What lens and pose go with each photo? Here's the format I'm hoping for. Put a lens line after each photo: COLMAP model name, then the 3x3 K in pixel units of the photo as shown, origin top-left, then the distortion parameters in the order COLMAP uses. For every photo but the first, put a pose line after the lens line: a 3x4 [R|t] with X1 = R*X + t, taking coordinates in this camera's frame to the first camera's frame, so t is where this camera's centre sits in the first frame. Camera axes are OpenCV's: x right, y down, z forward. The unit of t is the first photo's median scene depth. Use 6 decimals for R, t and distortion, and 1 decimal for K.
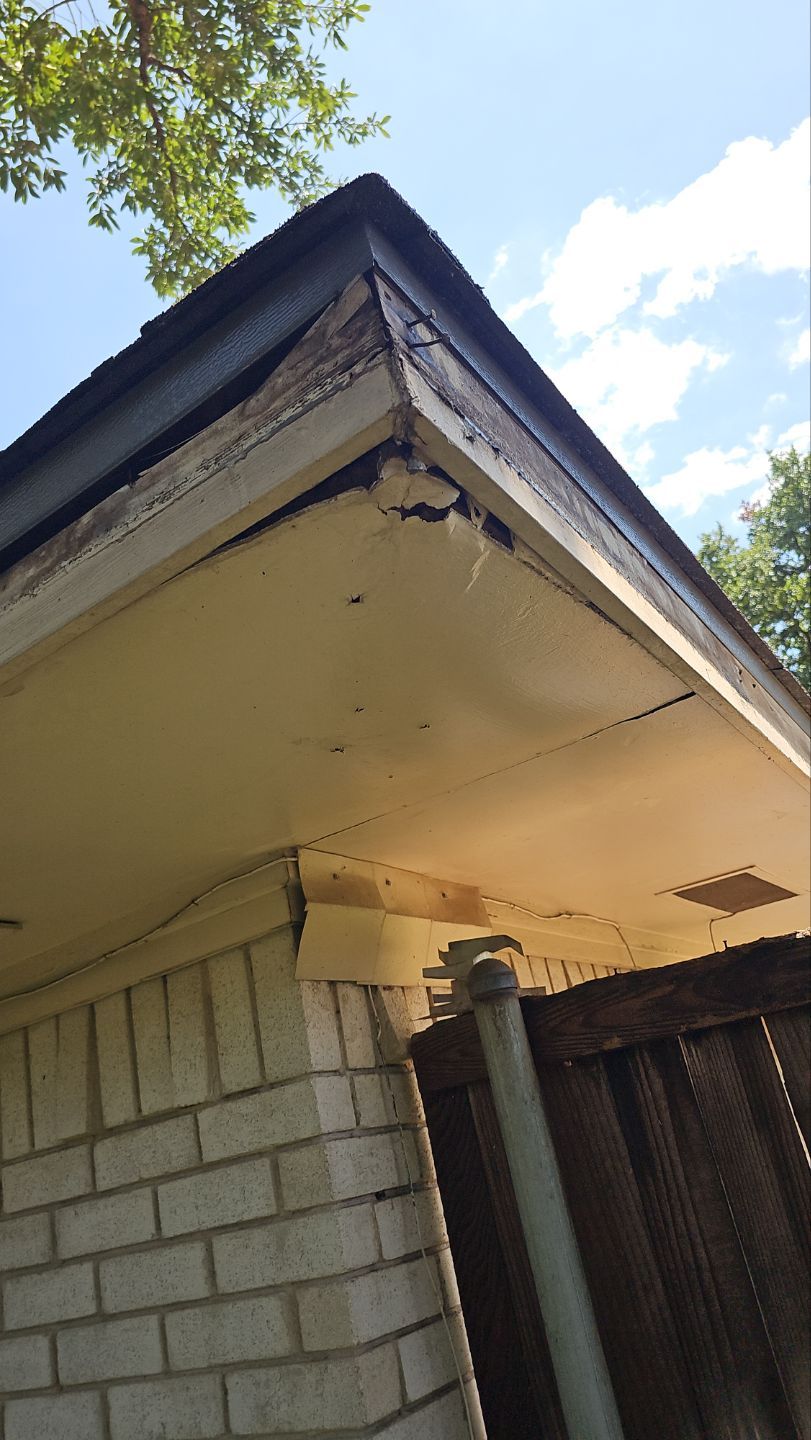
lens RADIAL K [[962.2, 0, 405.5], [0, 962.2, 720.0], [0, 0, 1]] dist [0.004874, 0.002688]
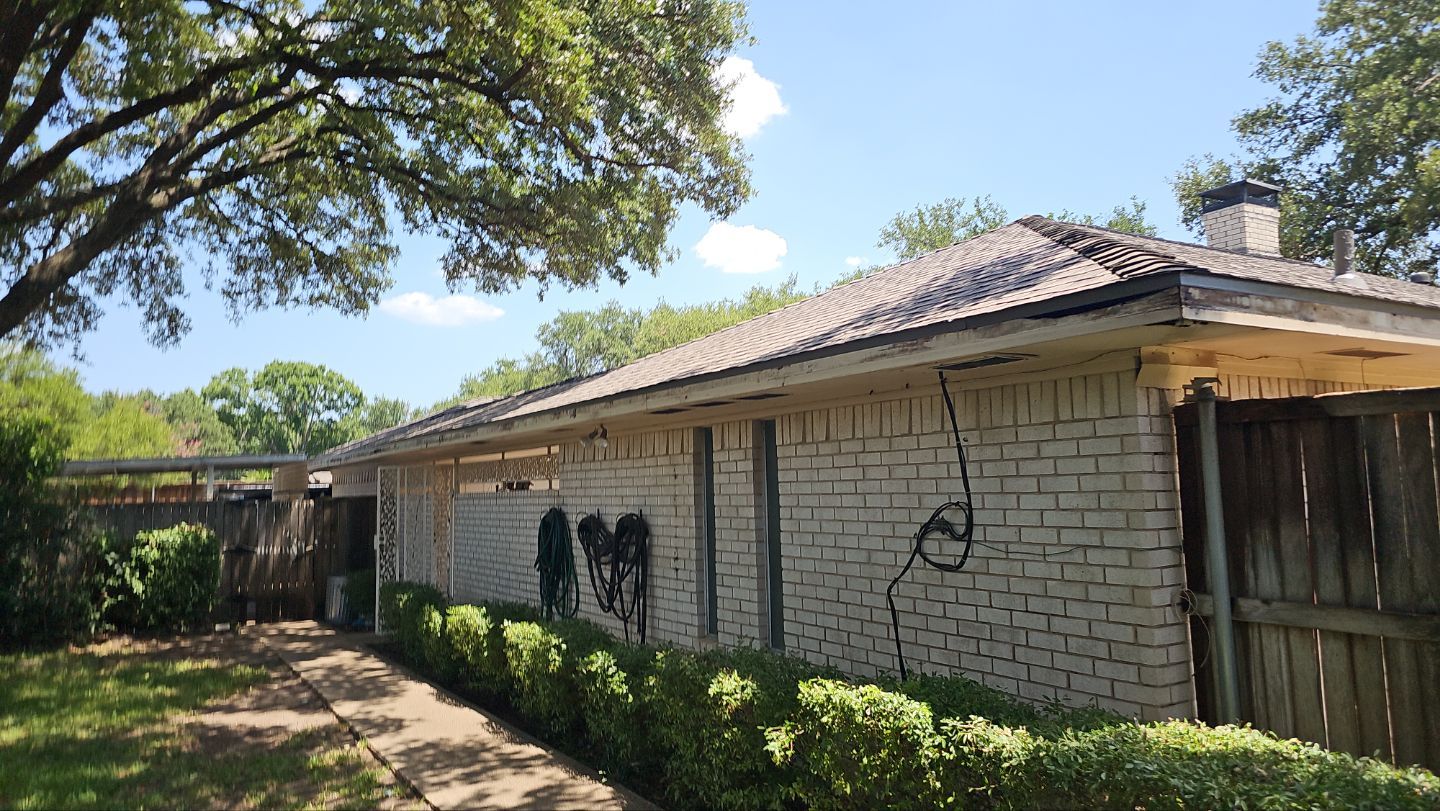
lens RADIAL K [[962.2, 0, 720.0], [0, 962.2, 405.5], [0, 0, 1]] dist [0.004874, 0.002688]
pose [[0.887358, 0.136278, -0.440482, 0.070653], [0.048639, 0.922327, 0.383336, -0.881627], [0.458508, -0.361580, 0.811806, -2.044811]]
